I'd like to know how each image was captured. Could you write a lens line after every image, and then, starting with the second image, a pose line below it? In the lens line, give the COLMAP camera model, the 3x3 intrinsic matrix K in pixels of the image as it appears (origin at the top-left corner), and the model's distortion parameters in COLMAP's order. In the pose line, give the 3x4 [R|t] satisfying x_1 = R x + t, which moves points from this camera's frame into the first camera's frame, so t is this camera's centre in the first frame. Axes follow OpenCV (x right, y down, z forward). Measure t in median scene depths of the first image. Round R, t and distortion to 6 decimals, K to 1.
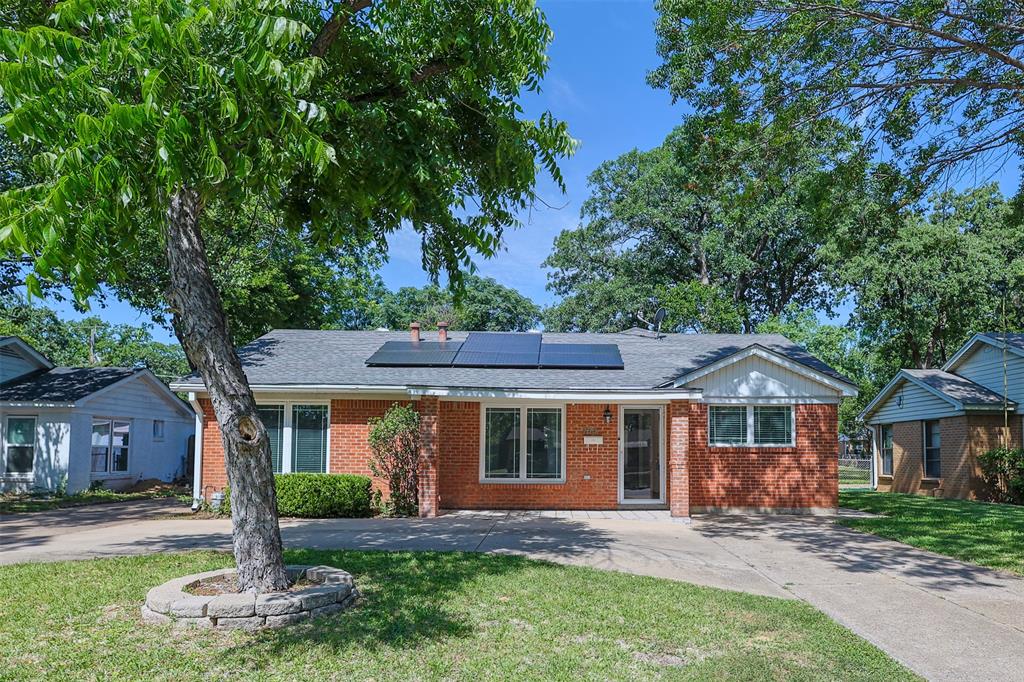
lens RADIAL K [[515.4, 0, 514.2], [0, 515.4, 337.7], [0, 0, 1]] dist [-0.002878, -0.000458]
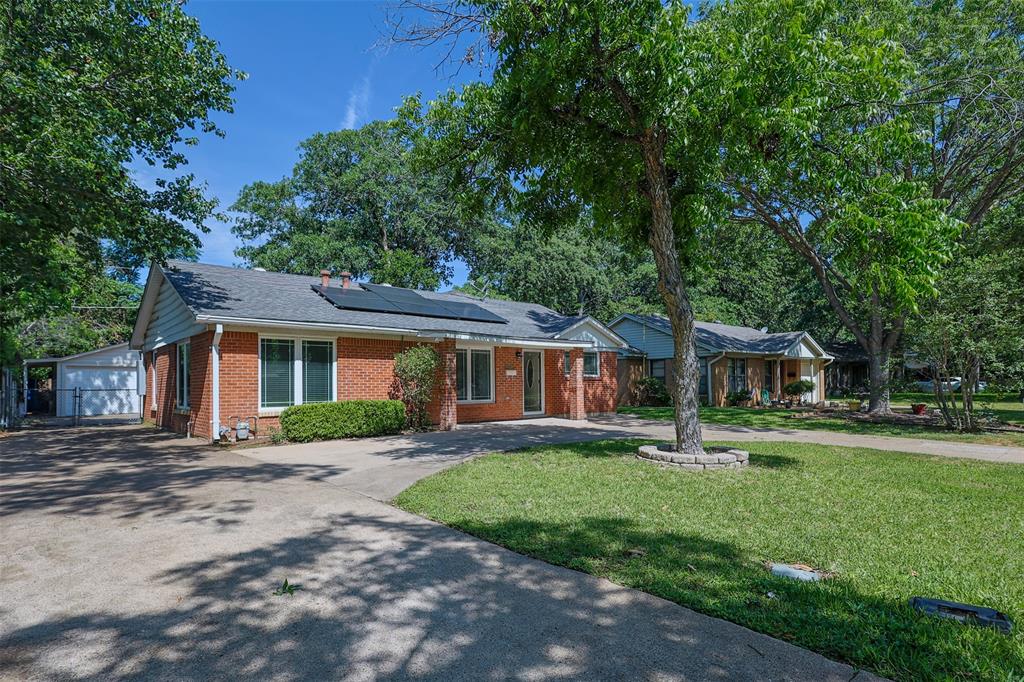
lens RADIAL K [[502.1, 0, 512.0], [0, 502.1, 341.0], [0, 0, 1]] dist [-0.001717, -0.000385]
pose [[0.789220, 0.038166, 0.612924, -0.725690], [-0.121259, 0.988102, 0.094609, -0.017369], [-0.602020, -0.148989, 0.784458, -0.070499]]
